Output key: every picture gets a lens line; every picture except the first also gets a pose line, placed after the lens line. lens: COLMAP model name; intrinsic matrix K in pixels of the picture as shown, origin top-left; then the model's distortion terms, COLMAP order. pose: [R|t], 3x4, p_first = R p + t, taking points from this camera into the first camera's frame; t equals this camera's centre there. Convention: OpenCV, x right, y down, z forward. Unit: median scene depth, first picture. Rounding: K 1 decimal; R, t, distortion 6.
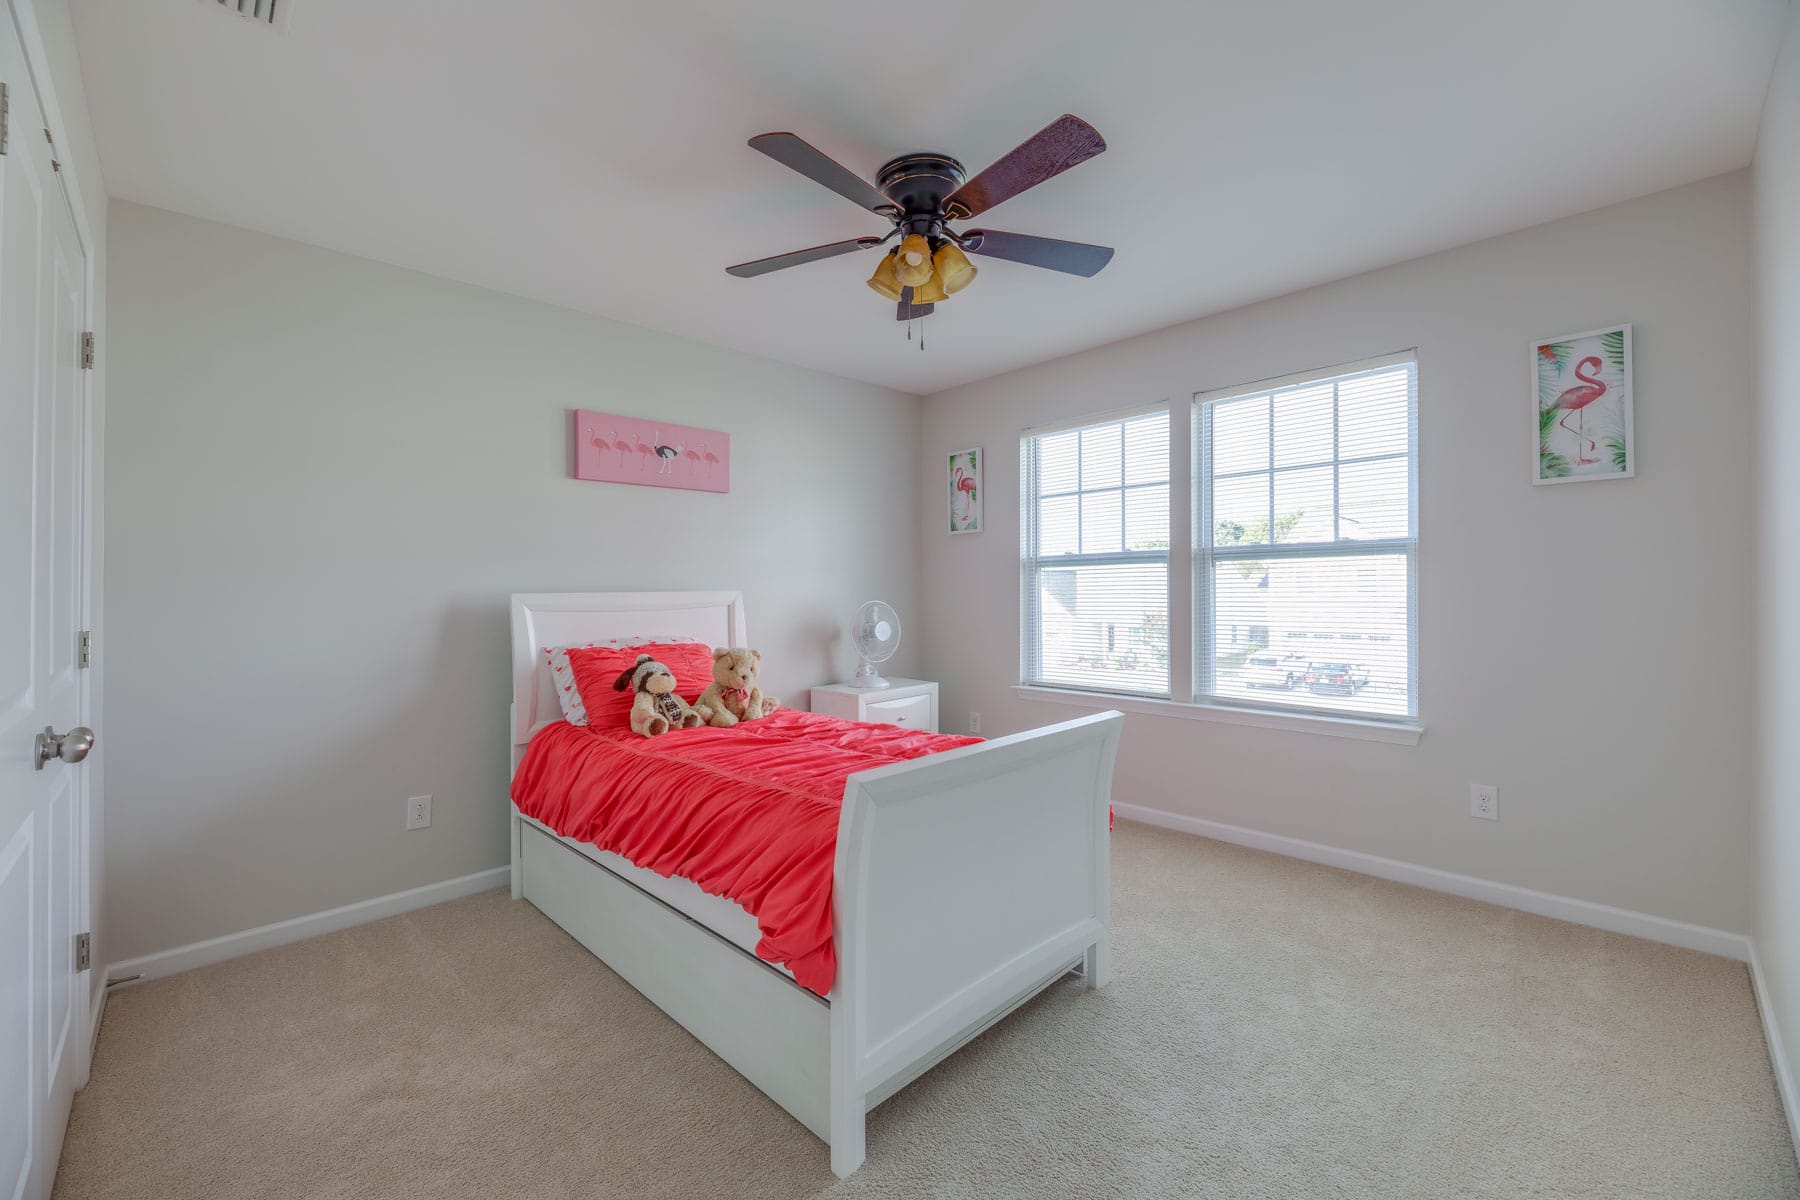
lens RADIAL K [[733.8, 0, 902.5], [0, 733.8, 592.2], [0, 0, 1]] dist [-0.005866, 0.001028]
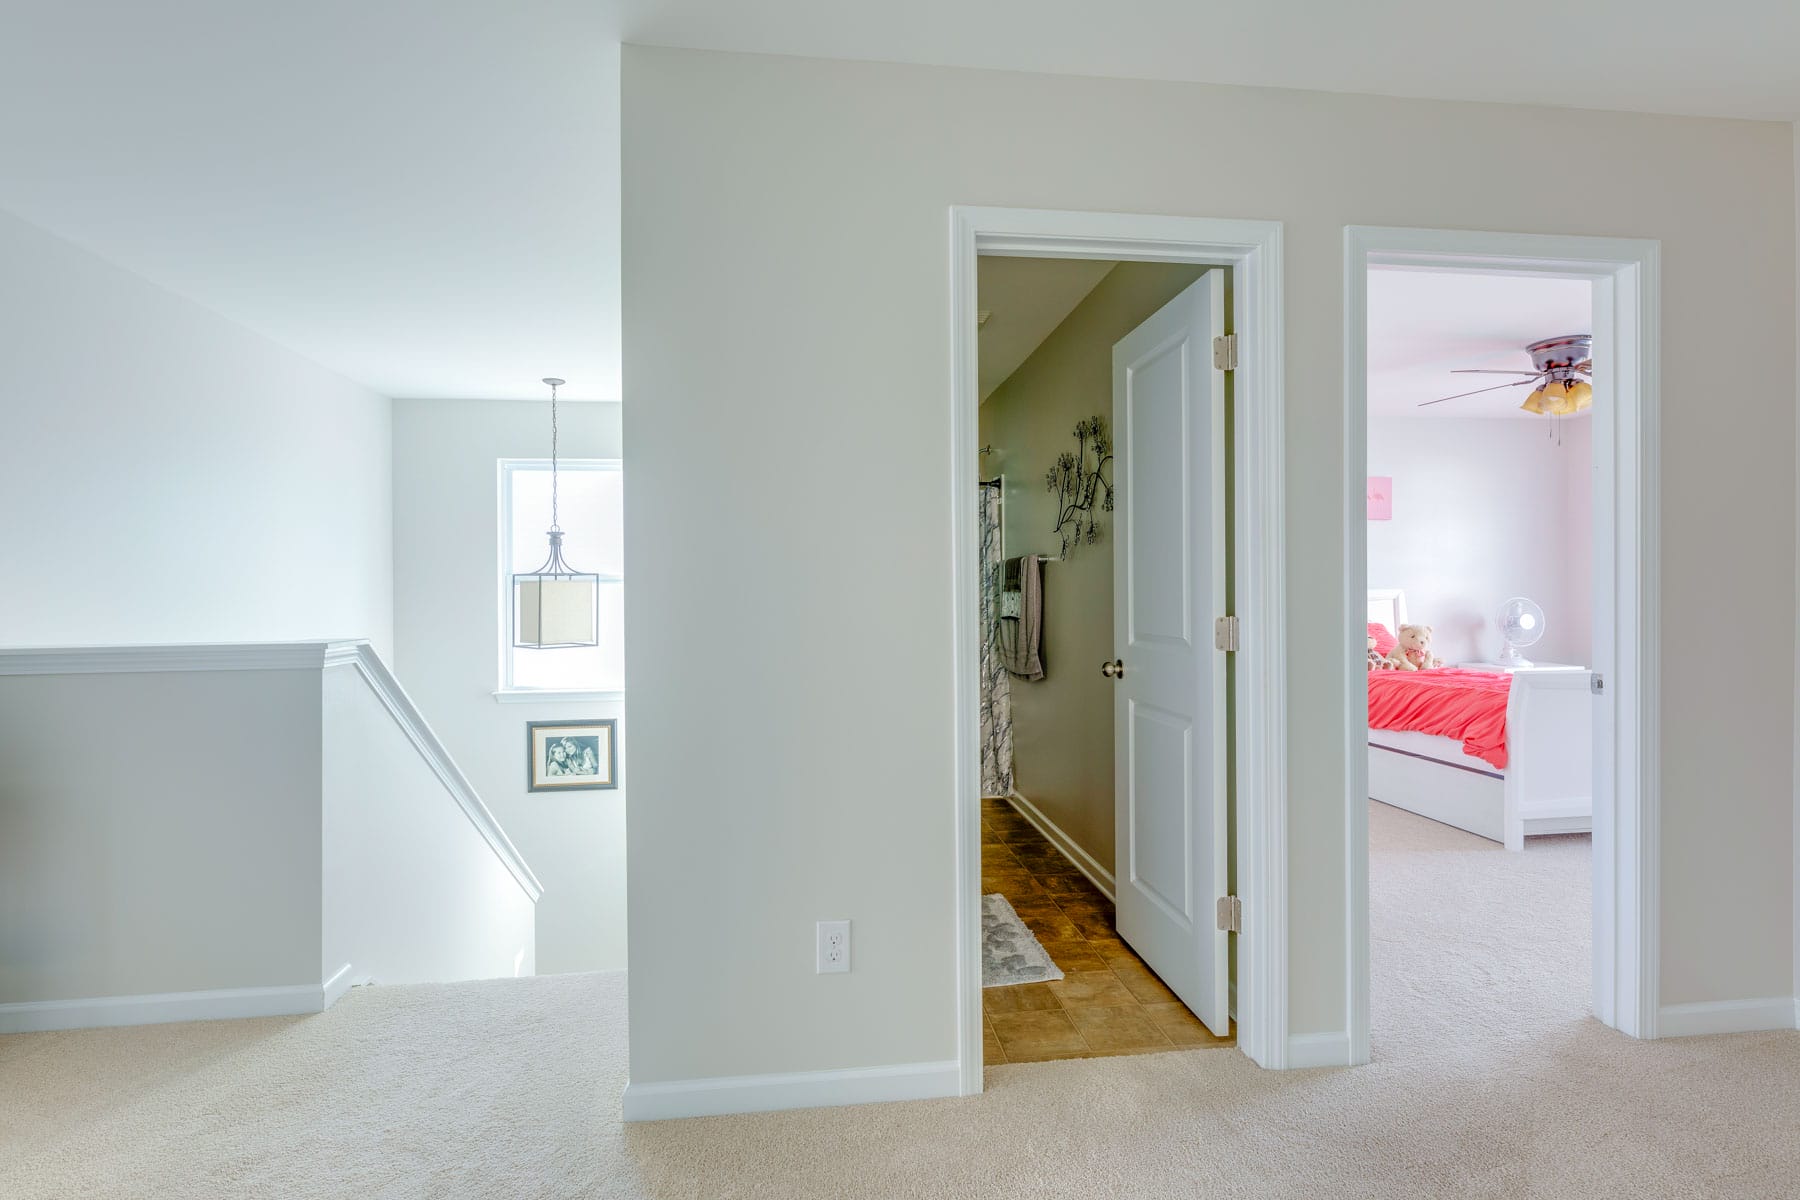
lens RADIAL K [[848.8, 0, 888.6], [0, 848.8, 586.0], [0, 0, 1]] dist [-0.000249, -0.000250]
pose [[0.788168, 0.000911, -0.615459, 0.008075], [-0.003908, 0.999986, -0.003525, 0.002893], [0.615447, 0.005184, 0.788161, -1.227976]]
